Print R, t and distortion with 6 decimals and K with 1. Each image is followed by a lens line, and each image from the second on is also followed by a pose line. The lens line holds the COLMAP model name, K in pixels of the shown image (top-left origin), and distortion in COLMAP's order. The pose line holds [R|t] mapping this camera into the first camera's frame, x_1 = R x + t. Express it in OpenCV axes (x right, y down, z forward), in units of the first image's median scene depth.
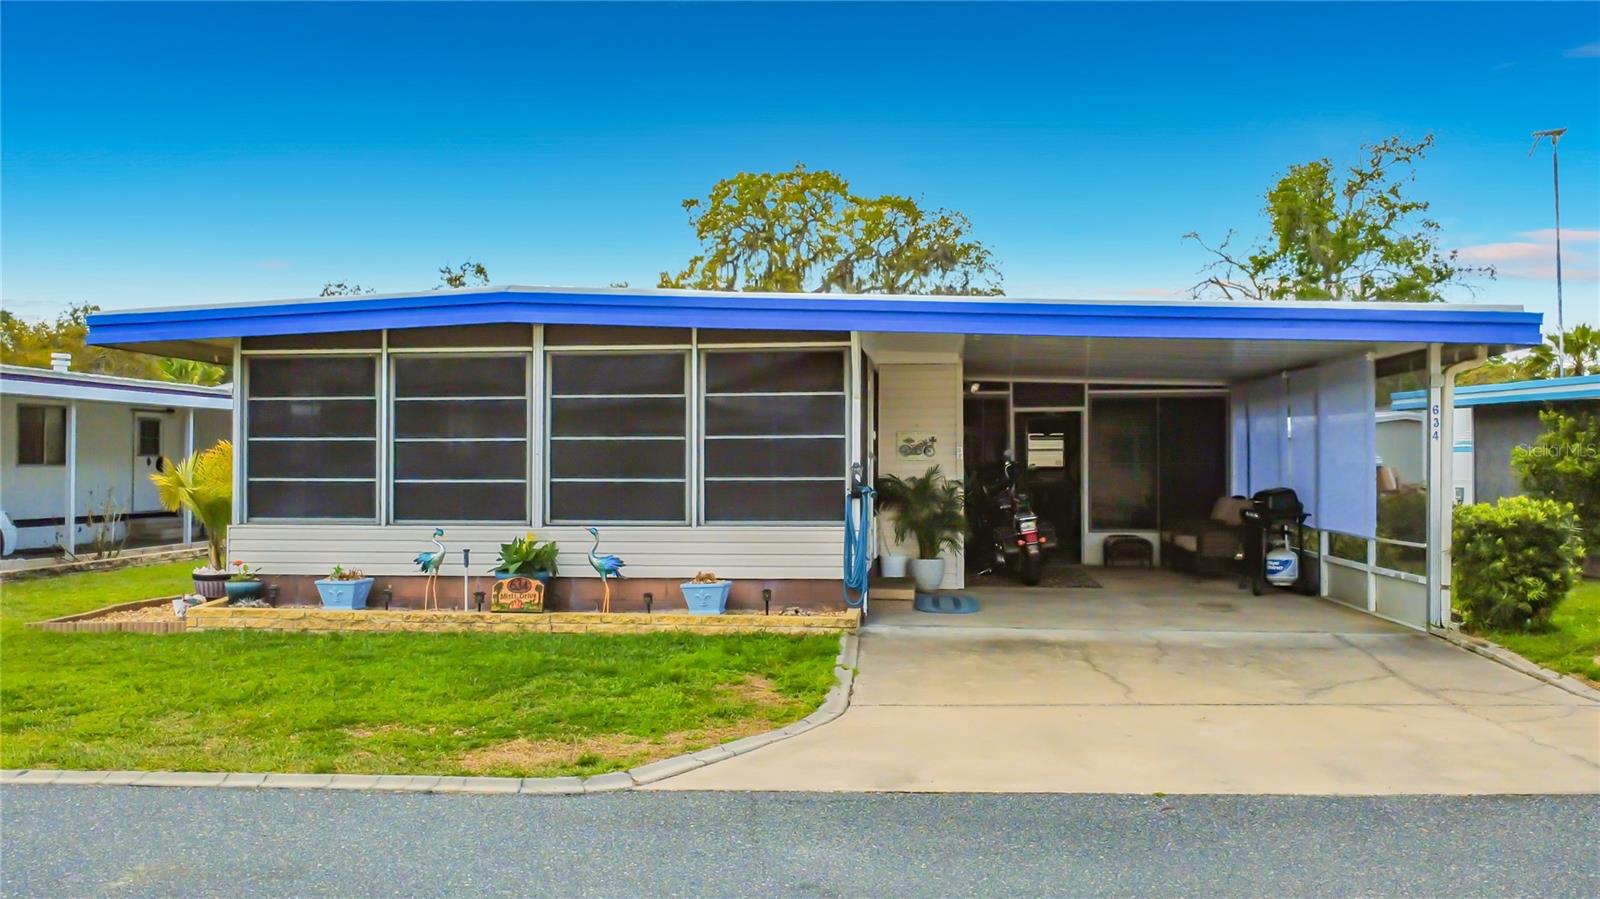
lens RADIAL K [[1204.4, 0, 835.6], [0, 1204.4, 449.2], [0, 0, 1]] dist [-0.005540, -0.002467]
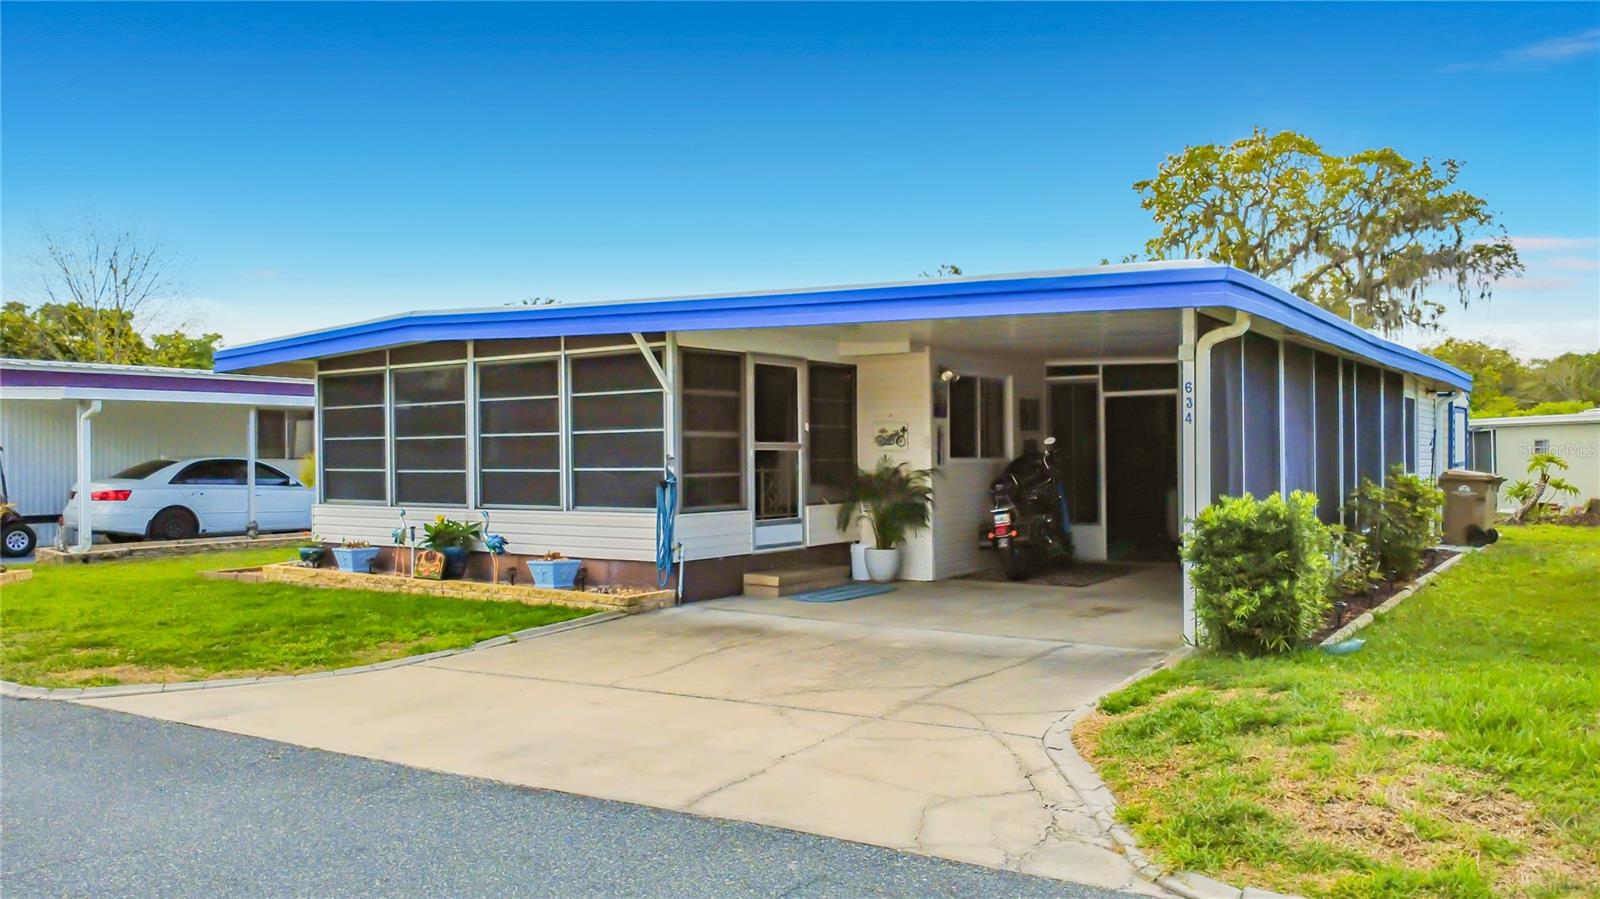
lens RADIAL K [[1204.4, 0, 835.6], [0, 1204.4, 449.2], [0, 0, 1]] dist [-0.005540, -0.002467]
pose [[0.872266, -0.008202, -0.488962, 0.653886], [0.012570, 0.999905, 0.005652, 0.002443], [0.488869, -0.011076, 0.872287, 0.132492]]
